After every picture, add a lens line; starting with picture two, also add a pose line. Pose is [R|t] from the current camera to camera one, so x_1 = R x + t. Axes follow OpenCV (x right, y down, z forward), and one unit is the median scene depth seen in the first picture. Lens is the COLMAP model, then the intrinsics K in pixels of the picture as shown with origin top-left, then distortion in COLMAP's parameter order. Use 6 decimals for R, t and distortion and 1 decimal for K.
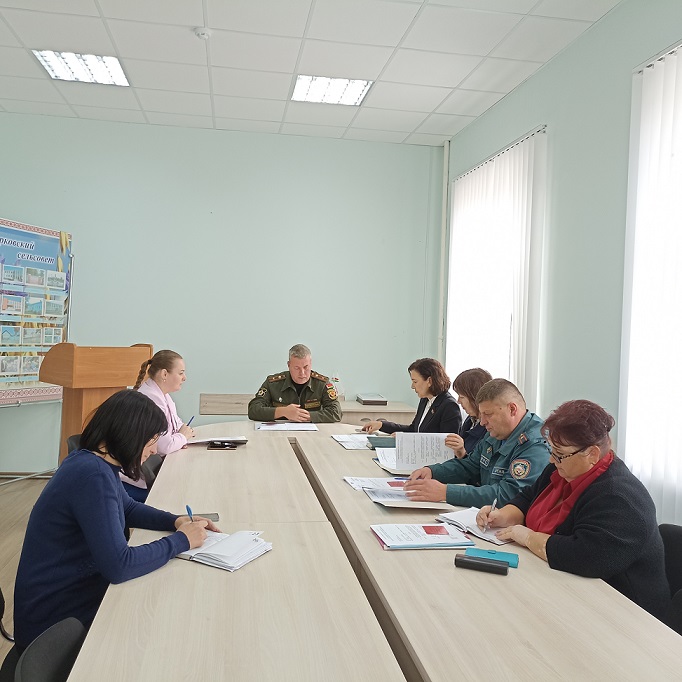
lens RADIAL K [[659.5, 0, 341.0], [0, 659.5, 341.0], [0, 0, 1]] dist [0.010358, -0.021582]
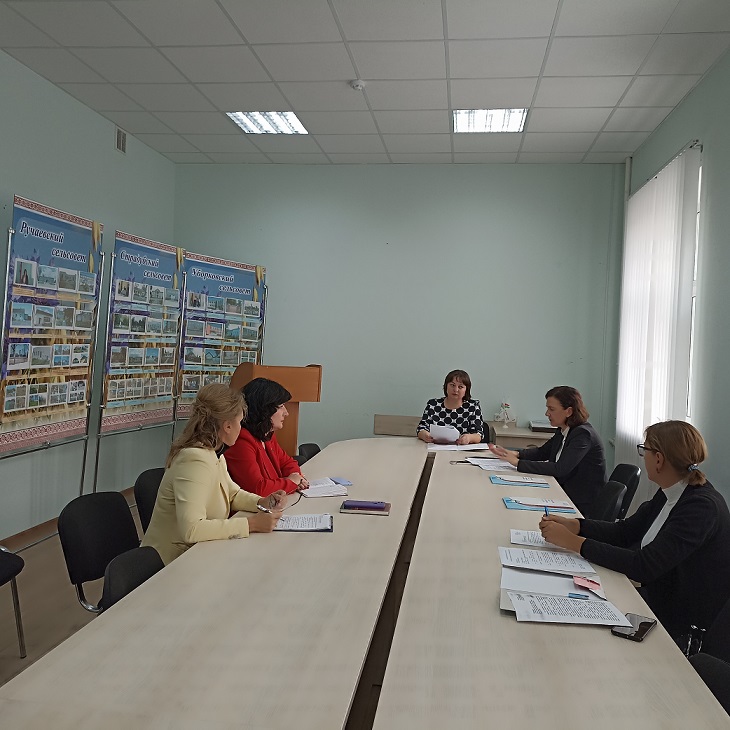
lens RADIAL K [[705.9, 0, 365.0], [0, 705.9, 365.0], [0, 0, 1]] dist [0.010358, -0.021582]
pose [[0.948640, 0.014147, -0.316041, 0.146413], [-0.016328, 0.999858, -0.004256, 0.006538], [0.315936, 0.009198, 0.948736, -0.092734]]
